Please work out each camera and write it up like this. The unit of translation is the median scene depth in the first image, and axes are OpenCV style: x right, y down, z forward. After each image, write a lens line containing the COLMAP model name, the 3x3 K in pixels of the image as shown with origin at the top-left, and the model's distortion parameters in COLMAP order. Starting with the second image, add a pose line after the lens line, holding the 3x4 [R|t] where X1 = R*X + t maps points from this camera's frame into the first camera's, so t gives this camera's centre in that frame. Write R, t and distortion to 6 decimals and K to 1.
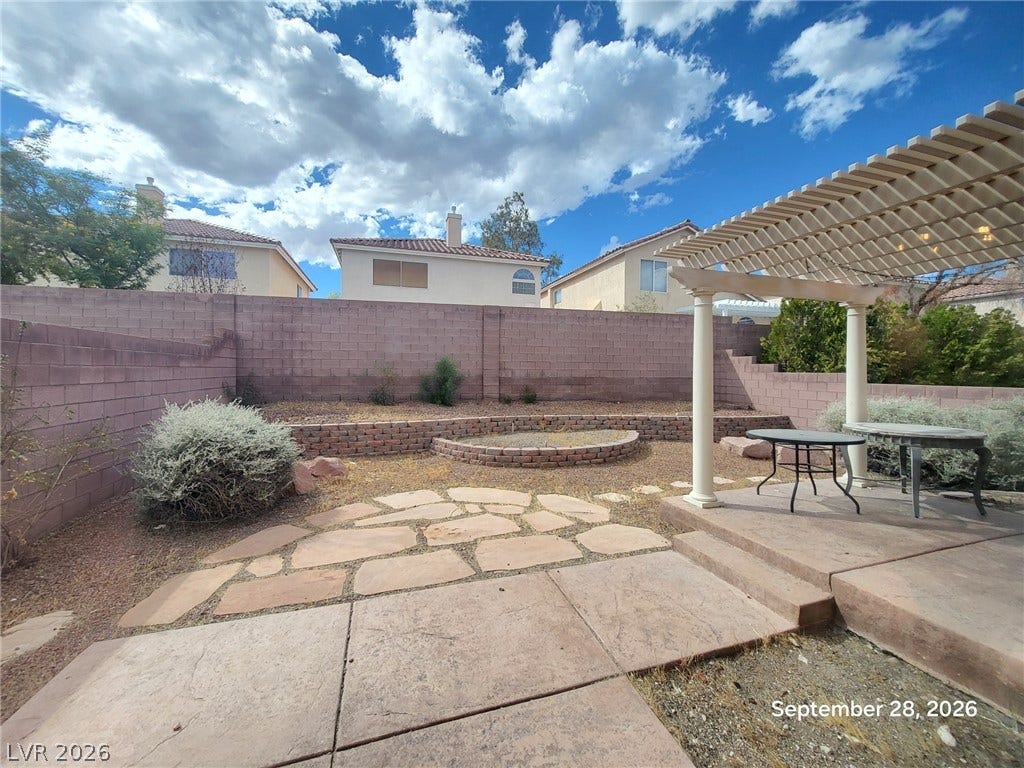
lens RADIAL K [[402.8, 0, 507.6], [0, 402.8, 380.8], [0, 0, 1]] dist [-0.002510, -0.000537]
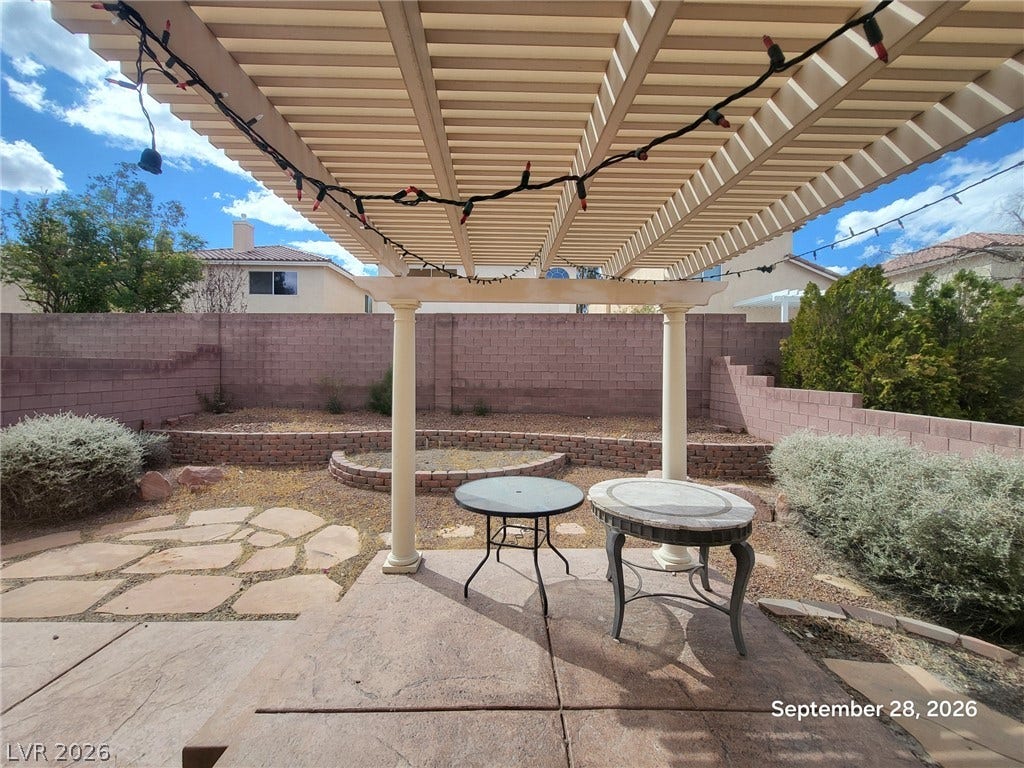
lens RADIAL K [[402.8, 0, 512.1], [0, 402.8, 378.0], [0, 0, 1]] dist [-0.002510, -0.000537]
pose [[0.959442, 0.008528, -0.281778, 0.450617], [-0.009581, 0.999951, -0.002359, -0.035465], [0.281744, 0.004963, 0.959477, 0.139135]]
